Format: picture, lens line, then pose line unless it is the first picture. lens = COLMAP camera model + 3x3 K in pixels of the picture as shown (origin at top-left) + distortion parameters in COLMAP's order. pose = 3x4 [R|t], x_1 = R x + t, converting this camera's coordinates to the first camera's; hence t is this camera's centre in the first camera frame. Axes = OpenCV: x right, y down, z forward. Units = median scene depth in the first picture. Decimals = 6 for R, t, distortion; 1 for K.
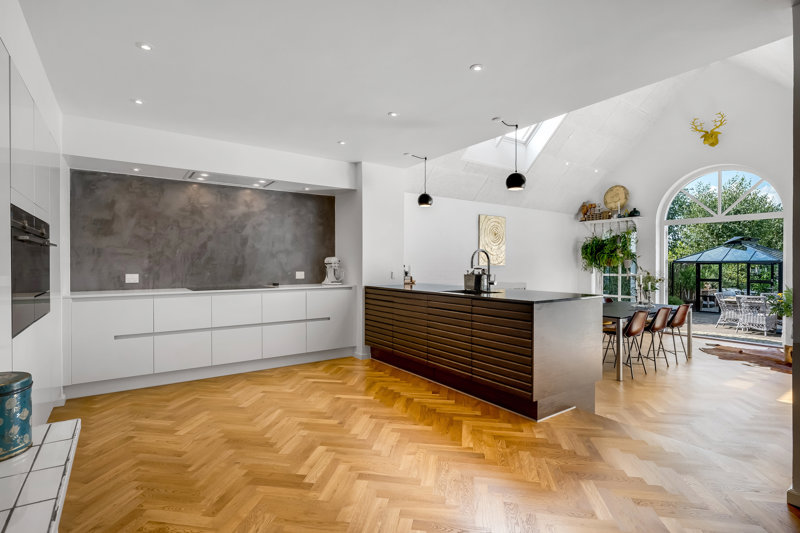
lens RADIAL K [[406.5, 0, 406.0], [0, 406.5, 267.6], [0, 0, 1]] dist [0.005178, 0.001759]
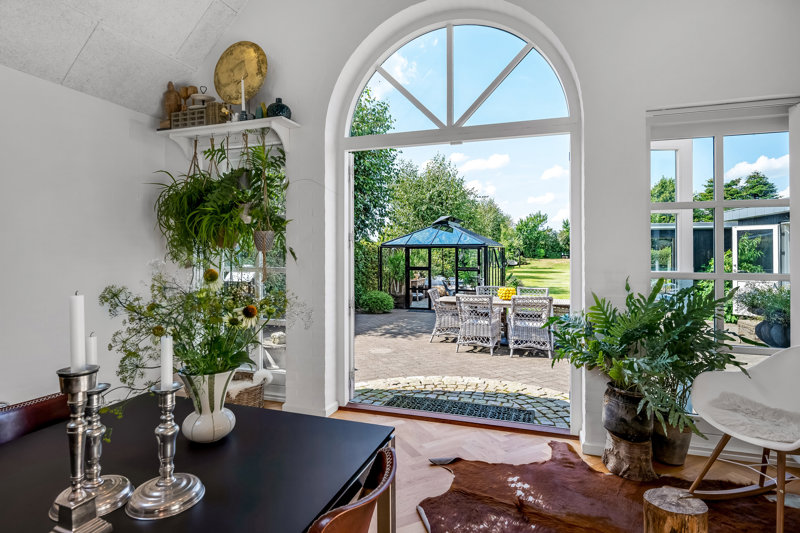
lens RADIAL K [[431.7, 0, 407.1], [0, 431.7, 245.8], [0, 0, 1]] dist [-0.006516, 0.000138]
pose [[0.811201, 0.005095, 0.584746, 0.660100], [0.007129, 0.999802, -0.018602, 0.005537], [-0.584725, 0.019258, 0.811003, 0.935944]]
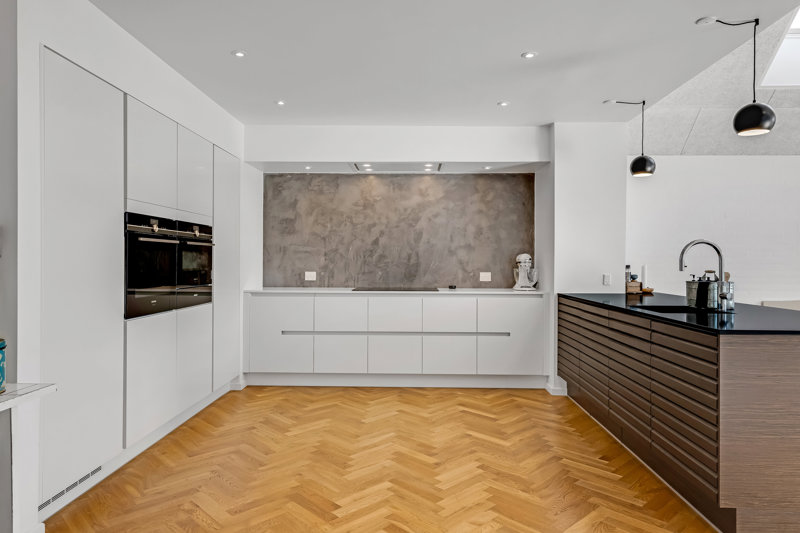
lens RADIAL K [[528.0, 0, 400.6], [0, 528.0, 264.0], [0, 0, 1]] dist [0.018567, 0.002156]
pose [[0.796063, 0.006554, -0.605178, 0.239466], [-0.011168, 0.999930, -0.003861, -0.000752], [0.605110, 0.009832, 0.796081, 0.079722]]
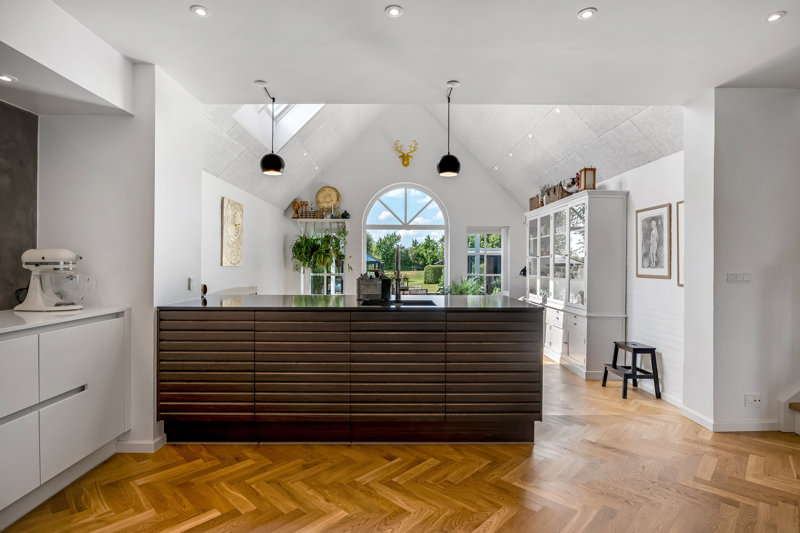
lens RADIAL K [[406.5, 0, 401.2], [0, 406.5, 264.7], [0, 0, 1]] dist [0.005178, 0.001759]
pose [[0.575488, -0.002847, 0.817805, -0.338038], [0.007454, 0.999971, -0.001765, -0.005555], [-0.817776, 0.007112, 0.575492, 0.437307]]
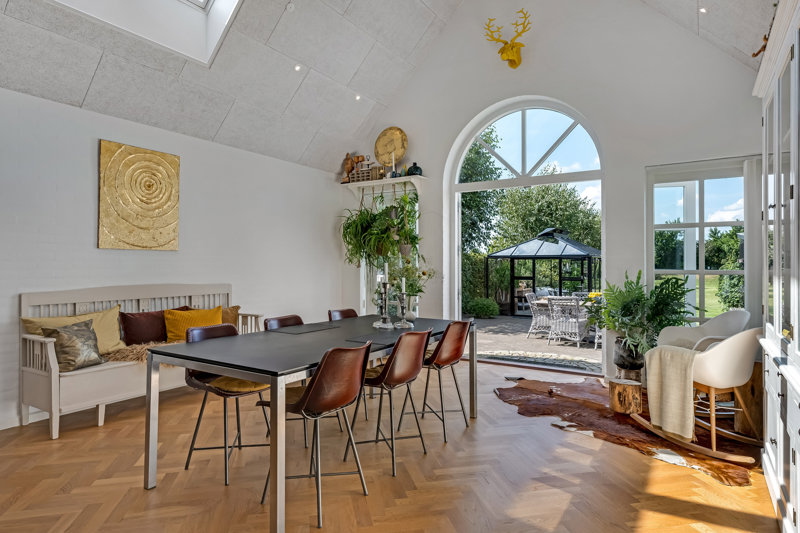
lens RADIAL K [[472.4, 0, 402.1], [0, 472.4, 262.0], [0, 0, 1]] dist [0.003645, 0.000790]
pose [[0.930755, 0.002027, 0.365638, 0.432721], [0.002921, 0.999912, -0.012979, 0.027223], [-0.365632, 0.013148, 0.930667, 0.514251]]
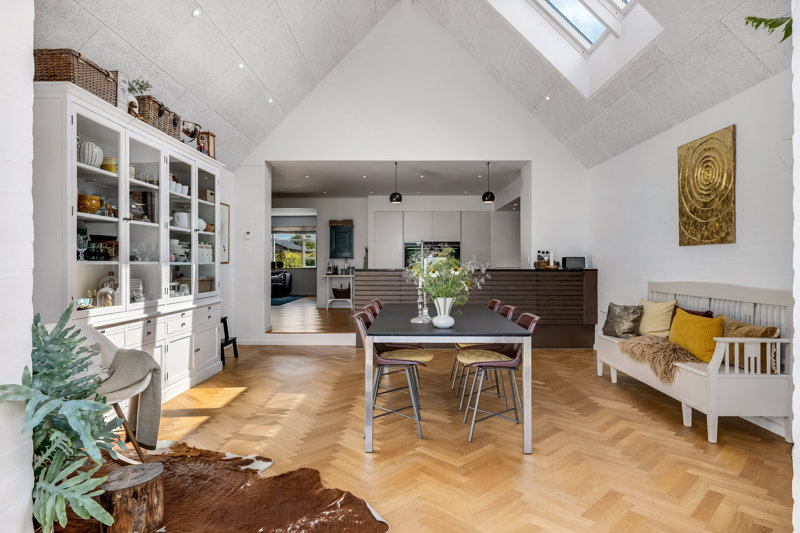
lens RADIAL K [[472.4, 0, 400.0], [0, 472.4, 264.7], [0, 0, 1]] dist [0.003645, 0.000790]
pose [[-0.601047, -0.000488, -0.799213, 1.215482], [-0.009765, 0.999930, 0.006733, 0.025206], [0.799154, 0.011851, -0.601010, 1.497756]]
